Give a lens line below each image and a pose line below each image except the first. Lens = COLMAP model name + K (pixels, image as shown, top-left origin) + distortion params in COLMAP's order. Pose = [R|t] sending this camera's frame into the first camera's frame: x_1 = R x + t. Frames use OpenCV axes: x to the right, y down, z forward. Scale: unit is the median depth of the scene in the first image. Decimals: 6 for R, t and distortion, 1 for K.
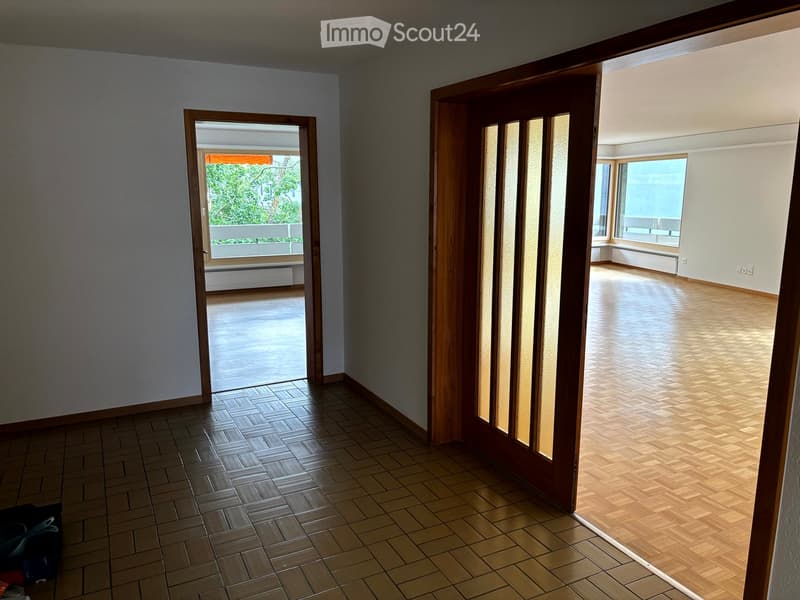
lens RADIAL K [[595.8, 0, 400.0], [0, 595.8, 300.0], [0, 0, 1]] dist [-0.001365, -0.003341]
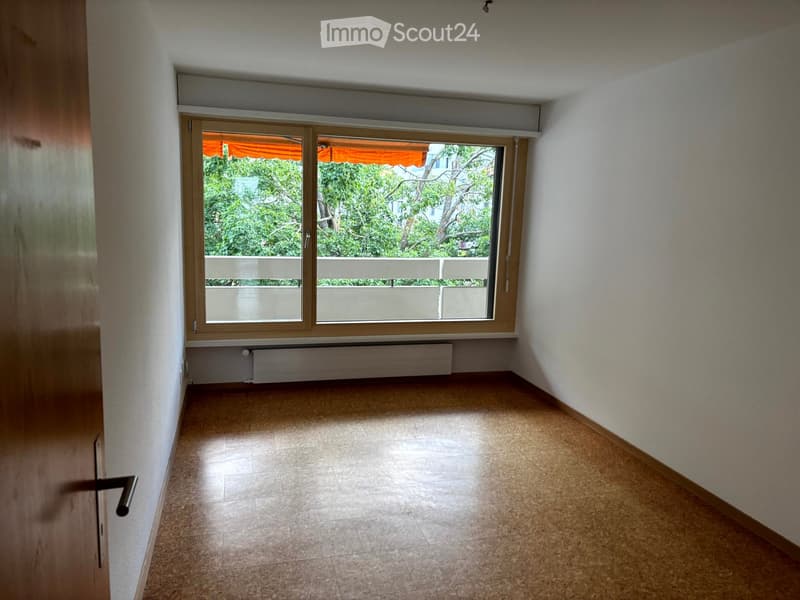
lens RADIAL K [[595.8, 0, 400.0], [0, 595.8, 300.0], [0, 0, 1]] dist [-0.001365, -0.003341]
pose [[0.976785, 0.059729, -0.205729, -0.047184], [-0.065804, 0.997572, -0.022810, -0.033009], [0.203867, 0.035818, 0.978343, 0.176330]]
